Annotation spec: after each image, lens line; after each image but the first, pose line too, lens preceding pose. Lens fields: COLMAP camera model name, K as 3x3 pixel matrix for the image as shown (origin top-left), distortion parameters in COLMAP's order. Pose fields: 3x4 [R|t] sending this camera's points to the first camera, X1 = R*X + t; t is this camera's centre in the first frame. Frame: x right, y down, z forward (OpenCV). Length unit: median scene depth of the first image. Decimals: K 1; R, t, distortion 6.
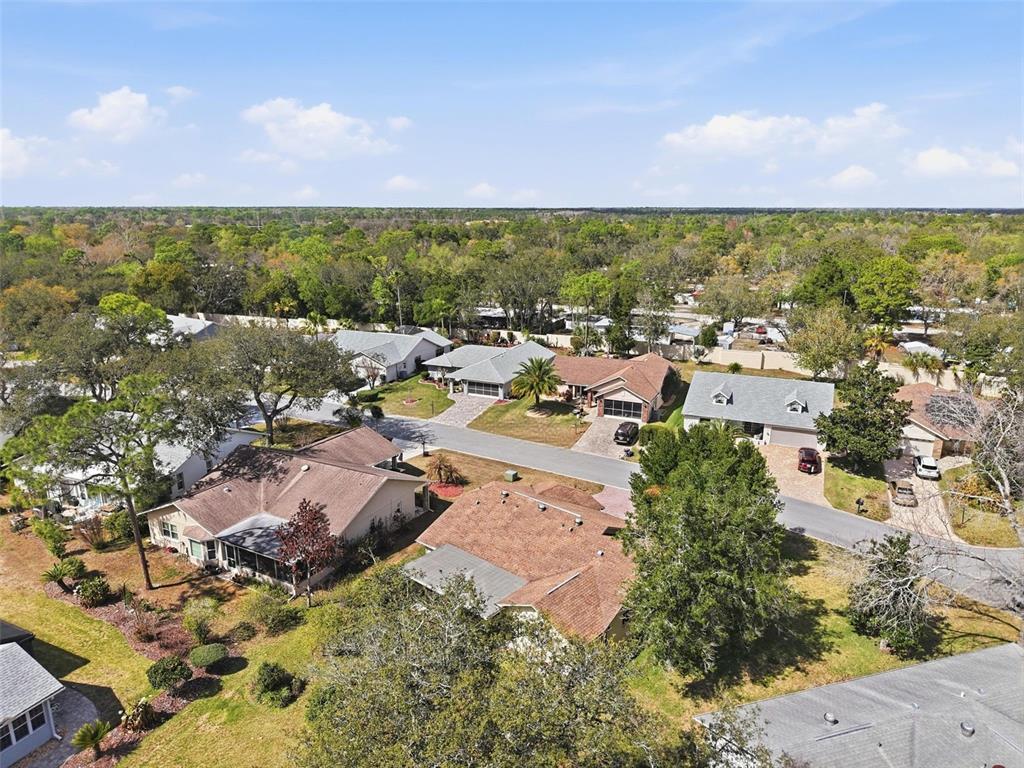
lens RADIAL K [[688.3, 0, 511.4], [0, 688.3, 400.6], [0, 0, 1]] dist [0.045086, -0.053685]
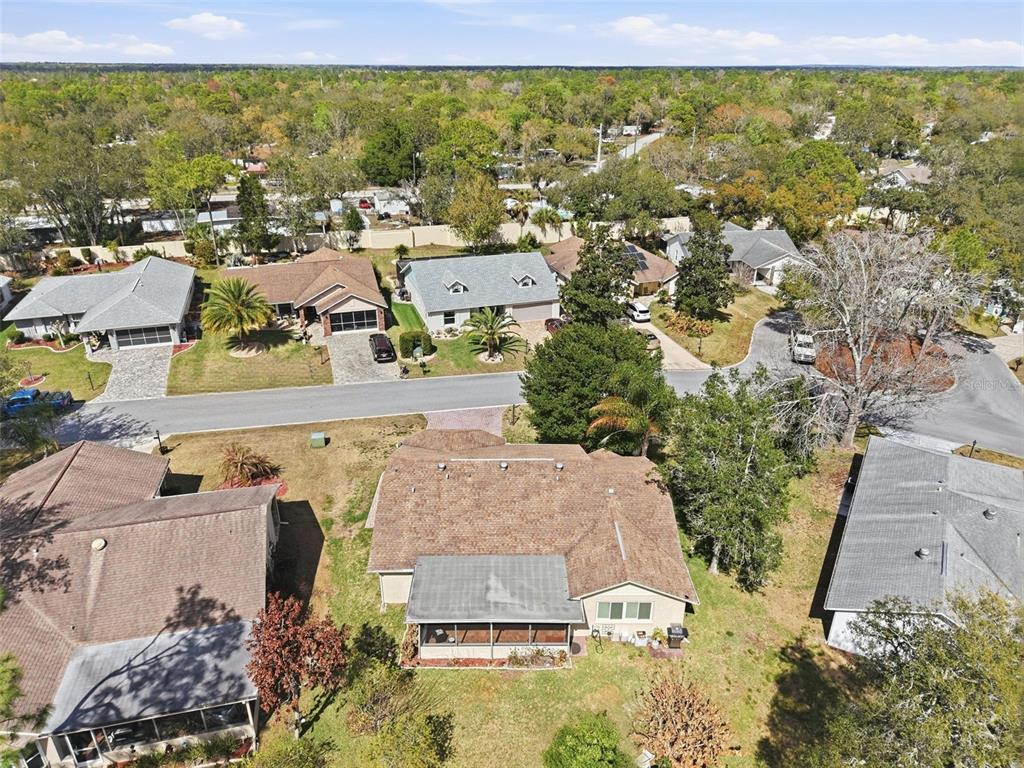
lens RADIAL K [[688.3, 0, 511.4], [0, 688.3, 400.6], [0, 0, 1]] dist [0.045086, -0.053685]
pose [[0.730486, -0.294979, 0.615936, -0.246790], [0.179614, 0.953137, 0.243450, -0.065755], [-0.658884, -0.067206, 0.749236, 0.225622]]
